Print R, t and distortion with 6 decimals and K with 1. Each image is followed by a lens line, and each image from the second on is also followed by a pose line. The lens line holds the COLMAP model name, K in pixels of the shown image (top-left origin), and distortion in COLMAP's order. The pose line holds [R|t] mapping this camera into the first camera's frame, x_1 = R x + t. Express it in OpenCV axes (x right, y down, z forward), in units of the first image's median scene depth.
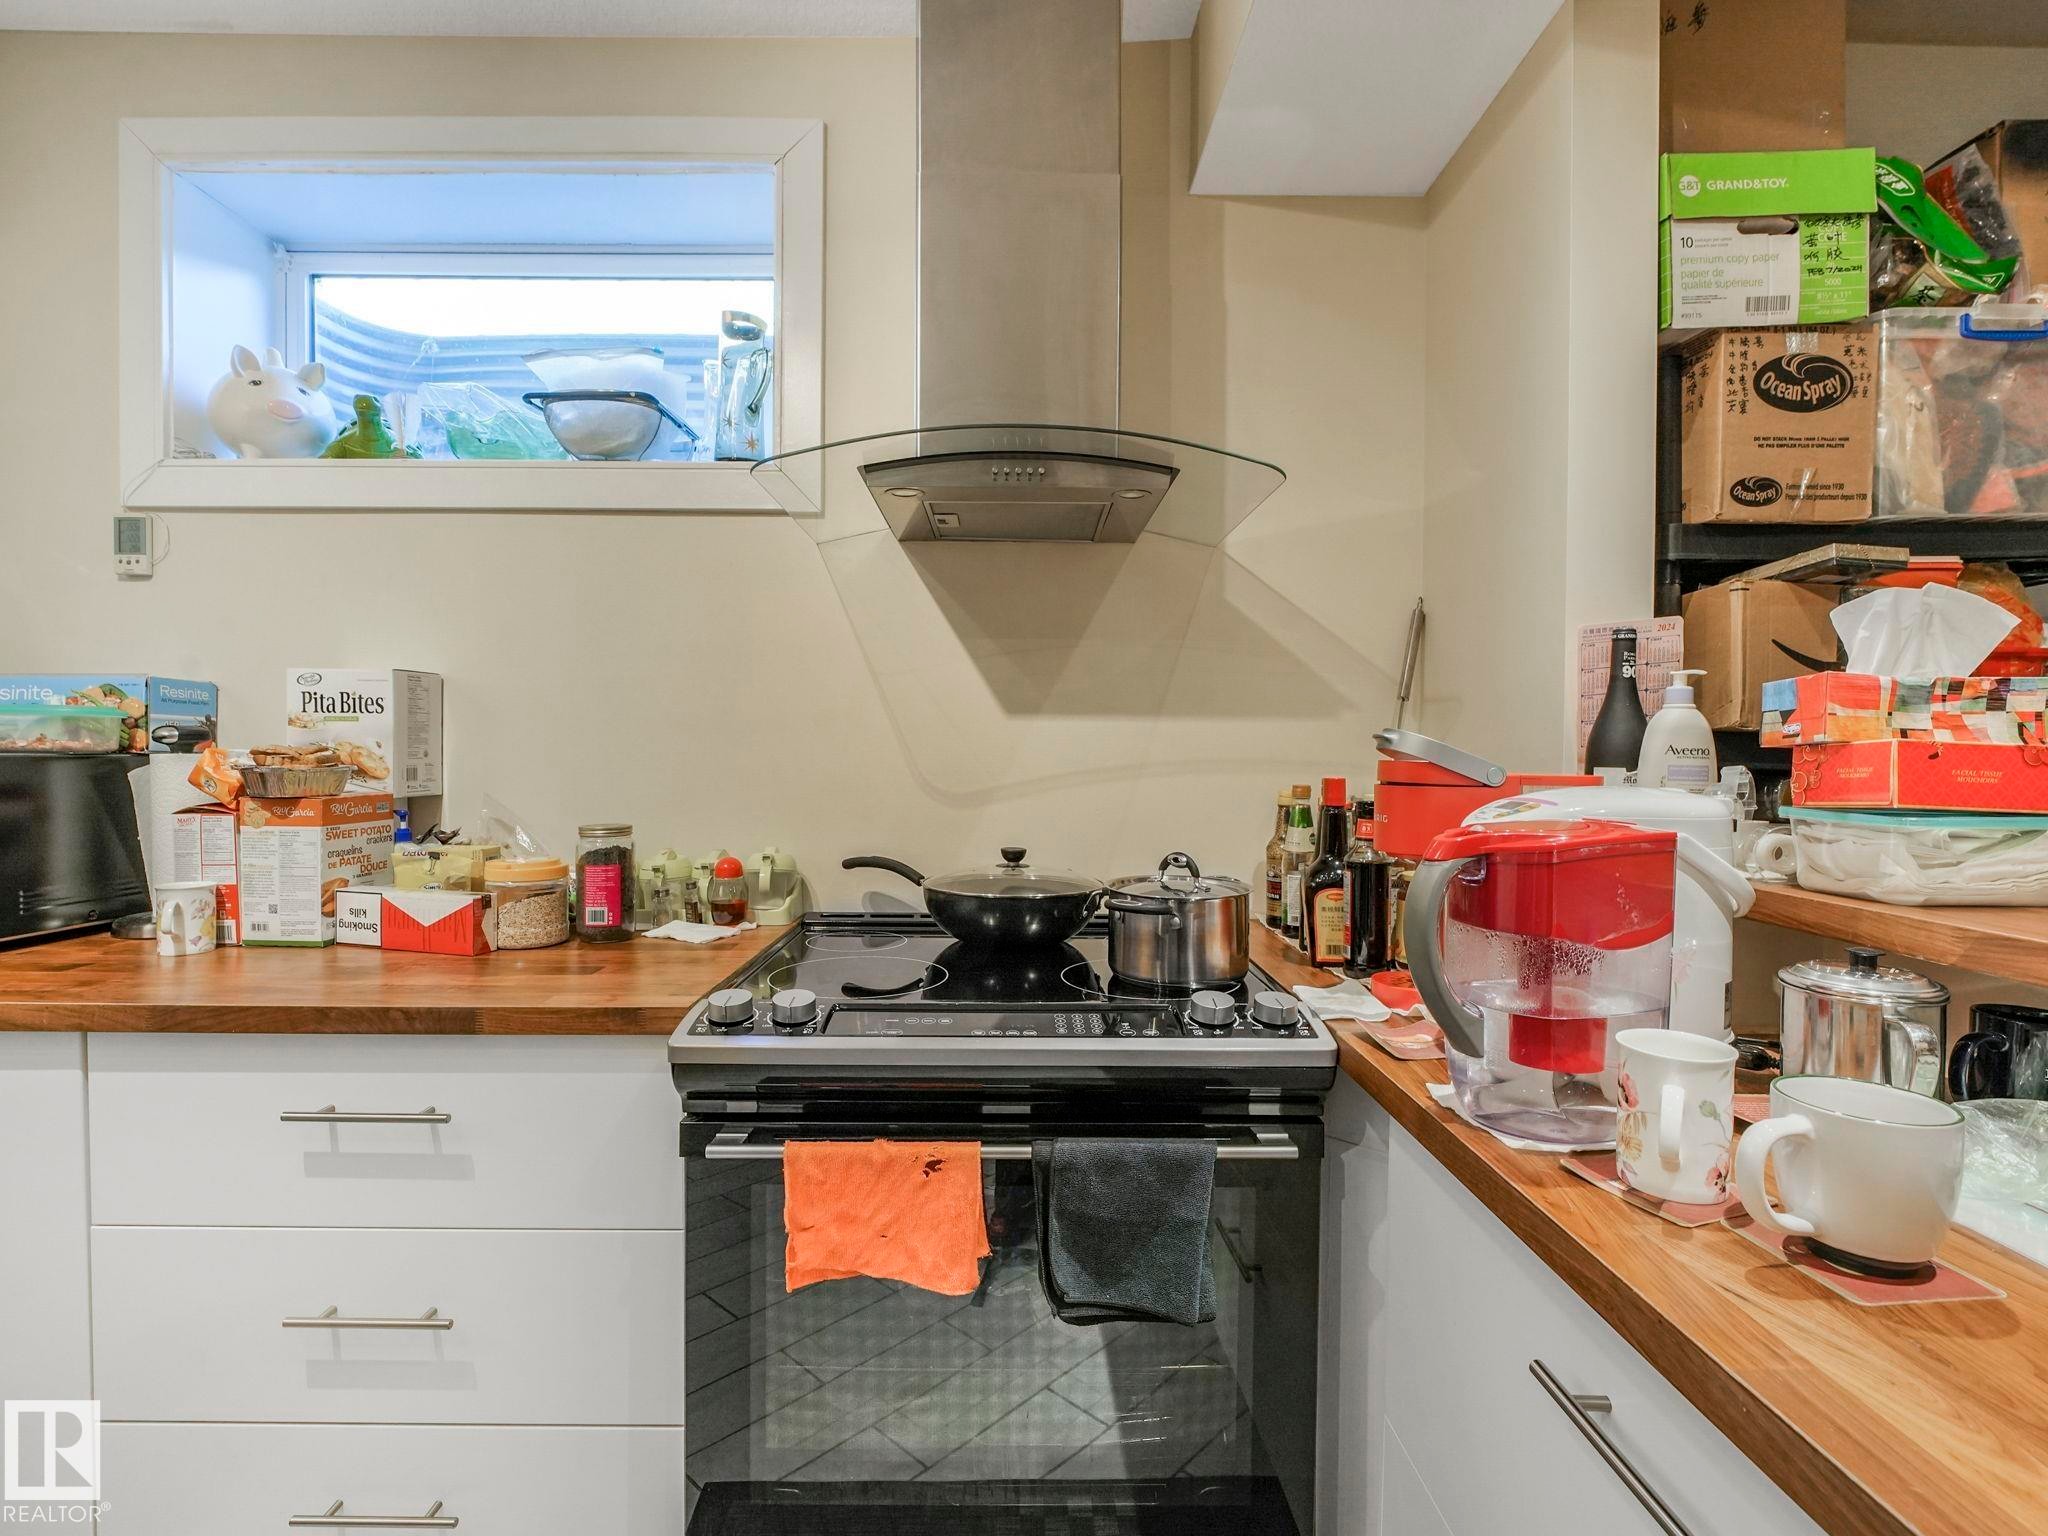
lens RADIAL K [[952.3, 0, 1007.0], [0, 952.3, 762.4], [0, 0, 1]] dist [-0.011973, 0.005855]
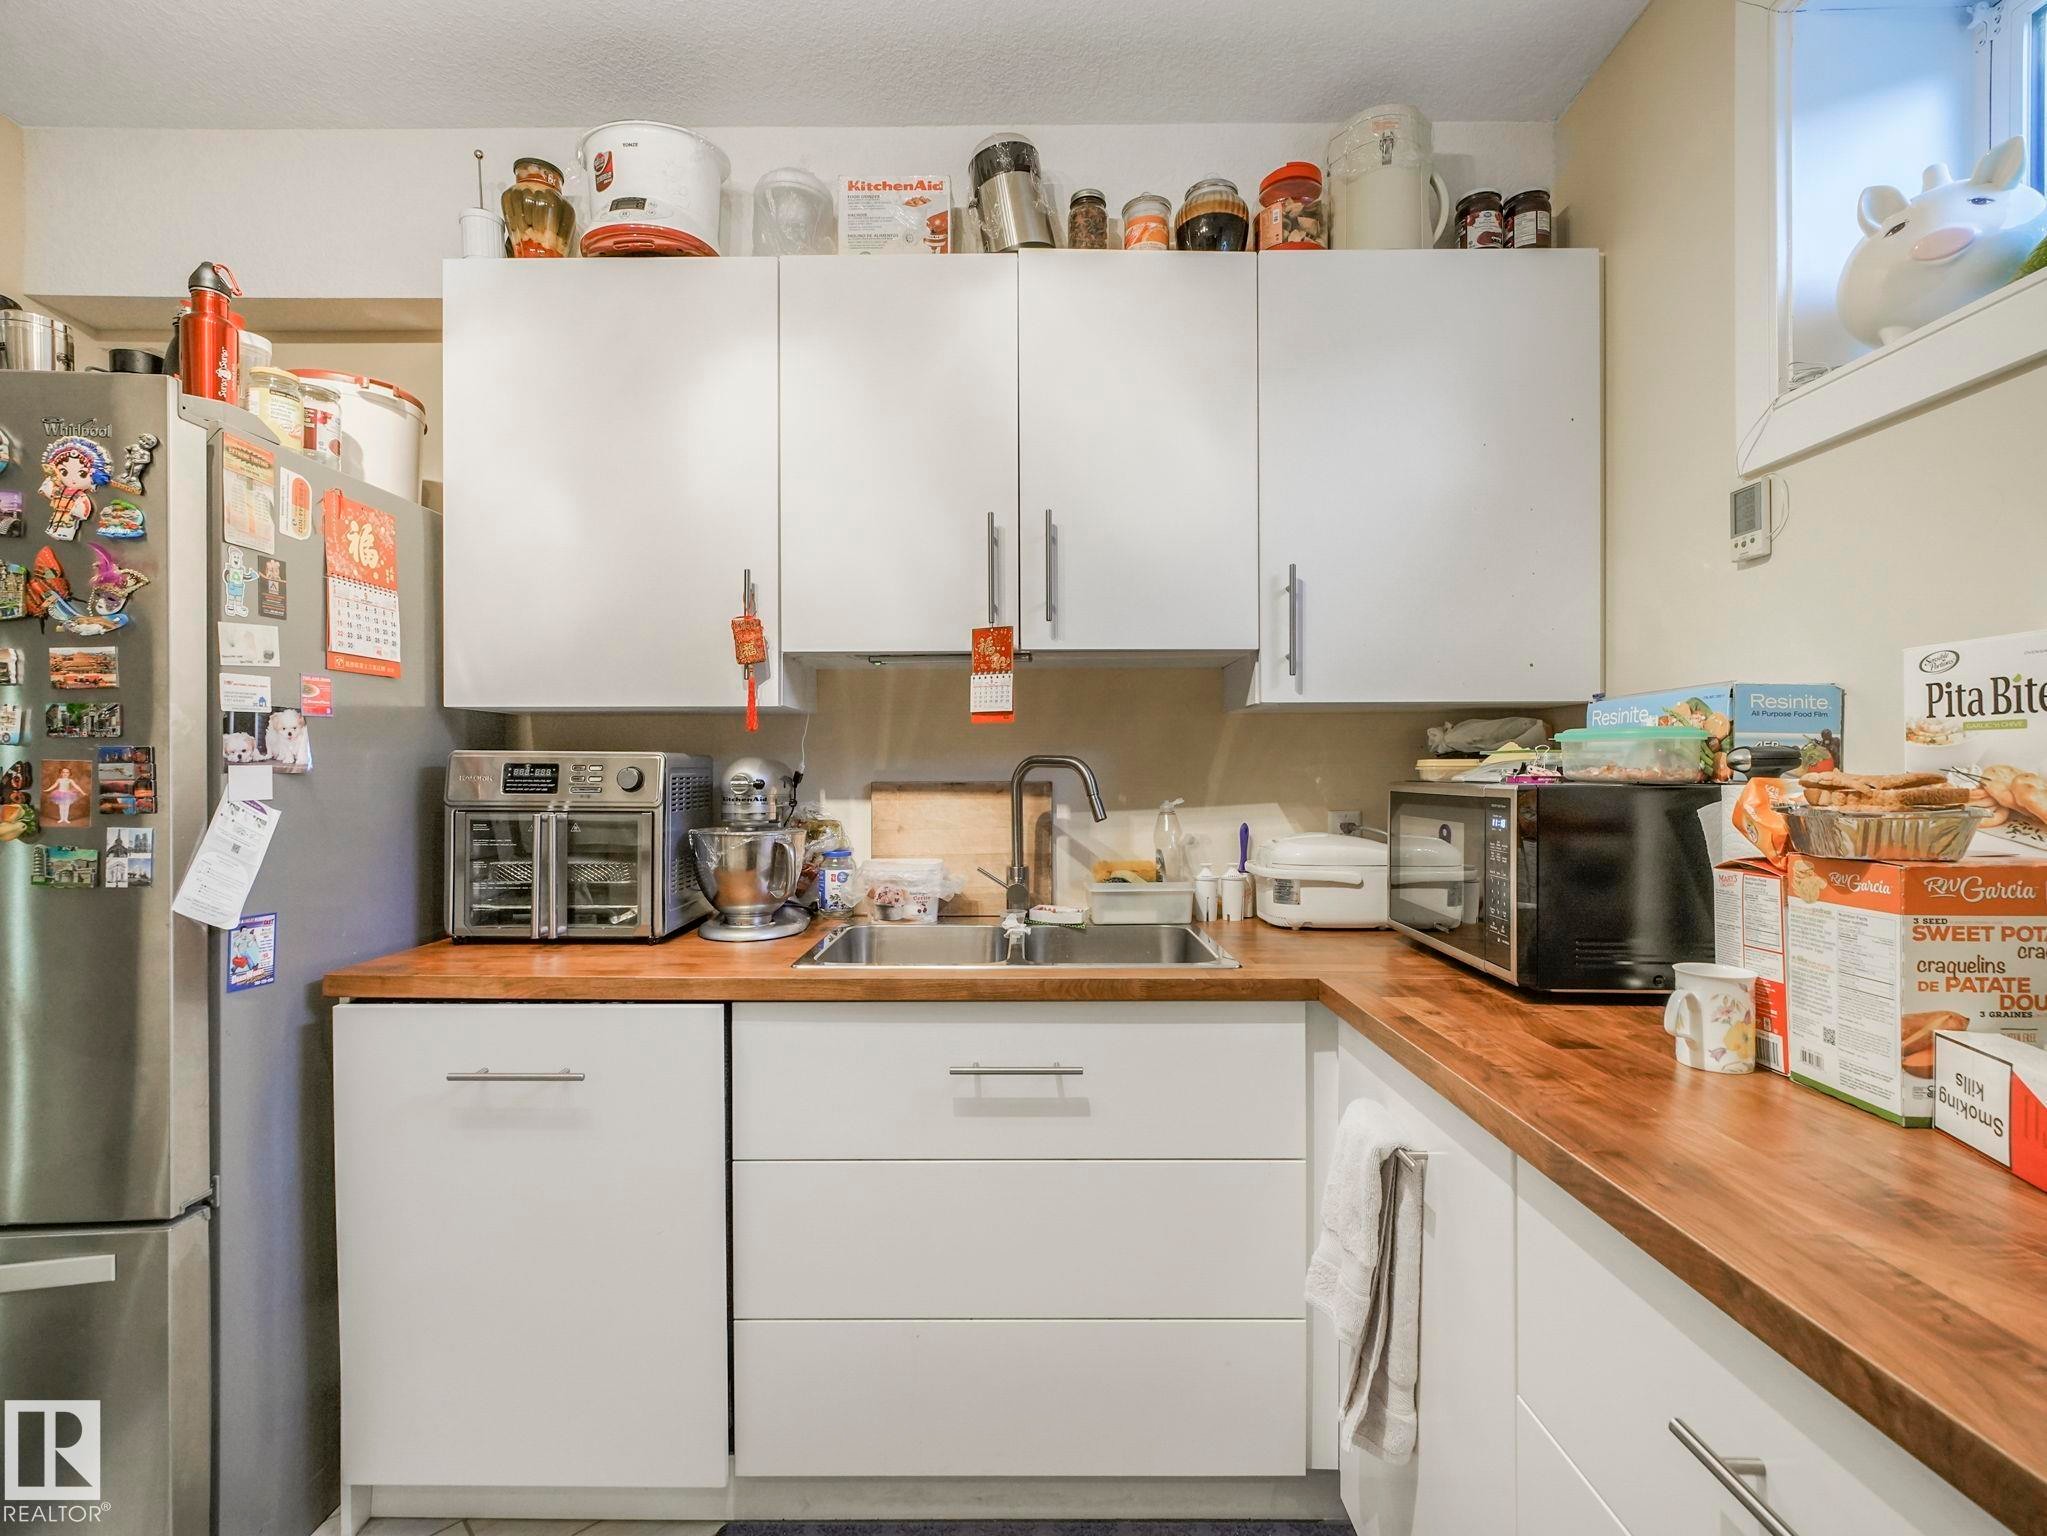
lens RADIAL K [[951.8, 0, 1013.6], [0, 951.8, 773.3], [0, 0, 1]] dist [-0.011973, 0.005855]
pose [[-0.011784, -0.005699, -0.999914, -0.146701], [-0.010593, 0.999928, -0.005574, -0.008674], [0.999874, 0.010526, -0.011843, 0.469753]]
